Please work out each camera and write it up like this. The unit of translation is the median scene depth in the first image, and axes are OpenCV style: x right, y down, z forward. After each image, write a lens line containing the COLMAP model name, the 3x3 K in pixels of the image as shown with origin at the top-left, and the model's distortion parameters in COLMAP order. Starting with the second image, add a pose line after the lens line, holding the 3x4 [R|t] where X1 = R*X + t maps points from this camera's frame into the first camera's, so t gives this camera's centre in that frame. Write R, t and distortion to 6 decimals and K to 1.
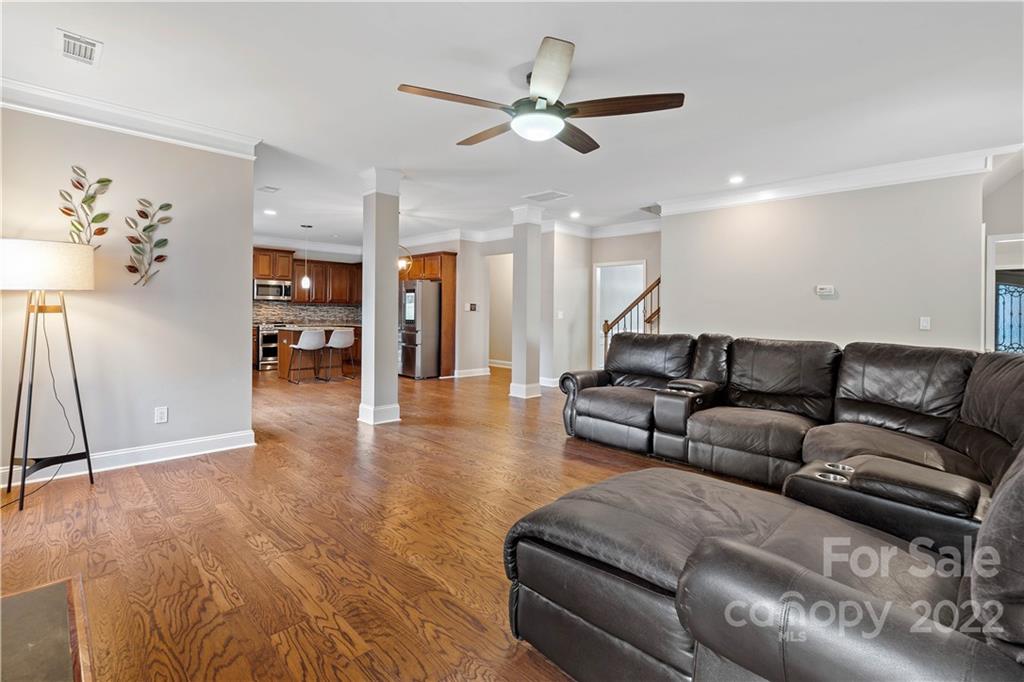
lens RADIAL K [[481.4, 0, 499.4], [0, 481.4, 317.3], [0, 0, 1]] dist [0.000390, 0.000174]
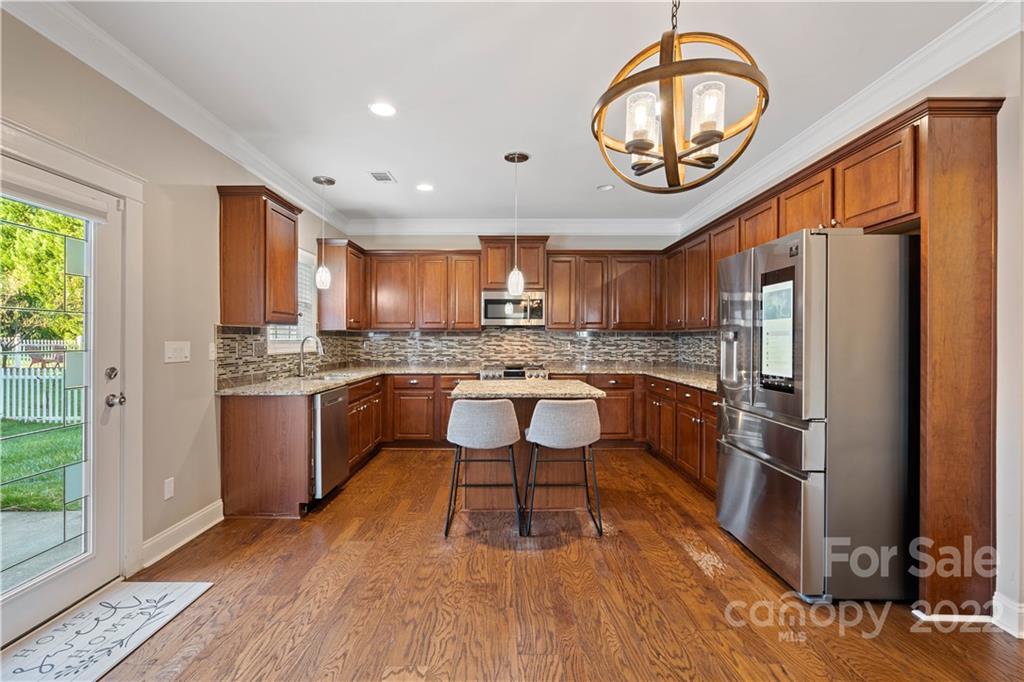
lens RADIAL K [[452.2, 0, 512.0], [0, 452.2, 341.0], [0, 0, 1]] dist [-0.002080, -0.000396]
pose [[0.719885, -0.009280, -0.694031, -0.110625], [-0.000496, 0.999903, -0.013884, -0.012173], [0.694093, 0.010340, 0.719811, 0.685895]]
